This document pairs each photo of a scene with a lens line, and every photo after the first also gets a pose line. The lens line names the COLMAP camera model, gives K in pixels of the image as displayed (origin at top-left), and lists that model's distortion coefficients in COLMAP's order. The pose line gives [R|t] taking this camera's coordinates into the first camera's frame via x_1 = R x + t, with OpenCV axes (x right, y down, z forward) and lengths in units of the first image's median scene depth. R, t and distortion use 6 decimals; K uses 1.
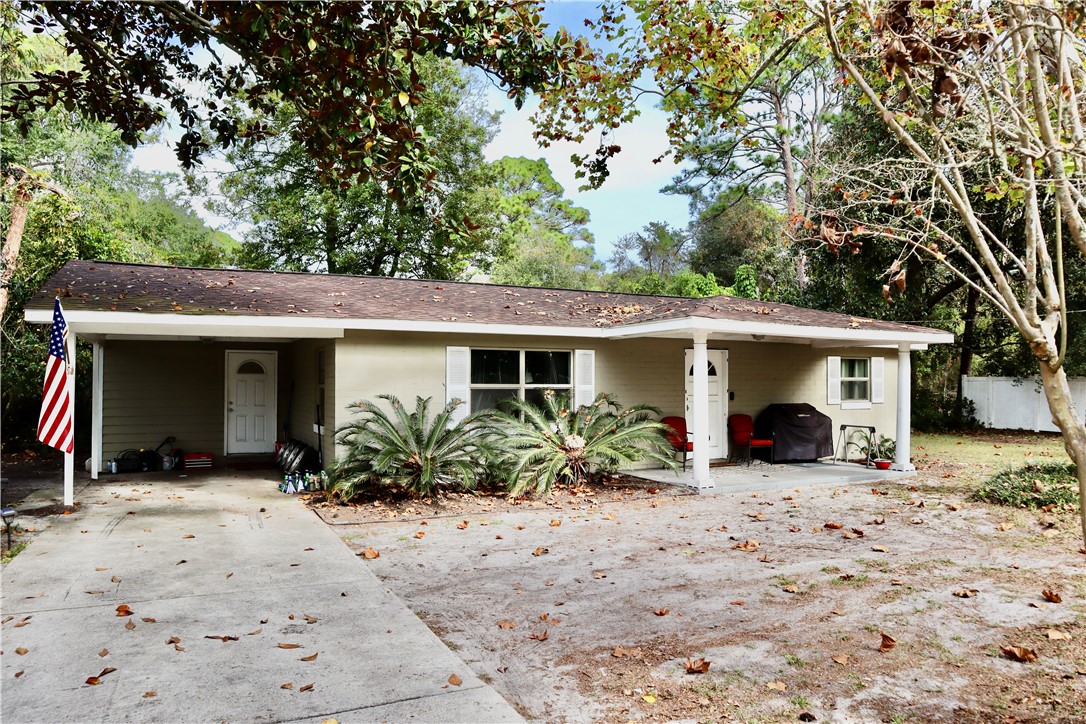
lens RADIAL K [[753.2, 0, 535.0], [0, 753.2, 362.5], [0, 0, 1]] dist [-0.126002, 0.075086]
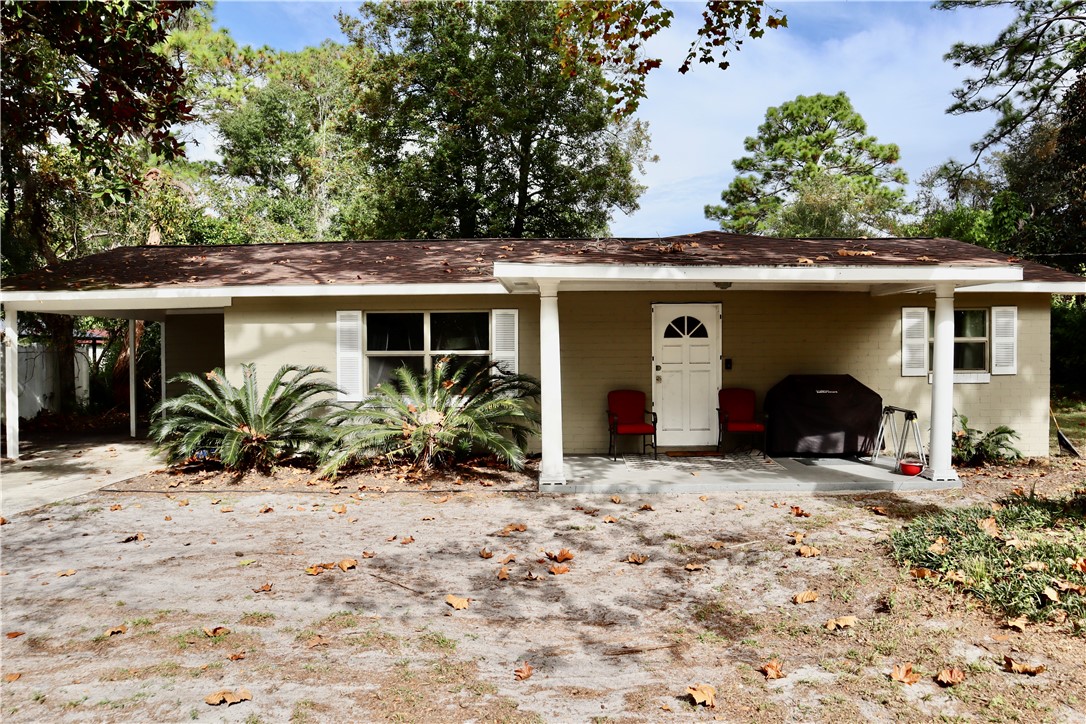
lens RADIAL K [[753.2, 0, 543.4], [0, 753.2, 368.9], [0, 0, 1]] dist [-0.126002, 0.075086]
pose [[0.886897, 0.004905, -0.461940, 0.453327], [0.021341, 0.998441, 0.051576, 0.006696], [0.461473, -0.055601, 0.885410, 0.244982]]
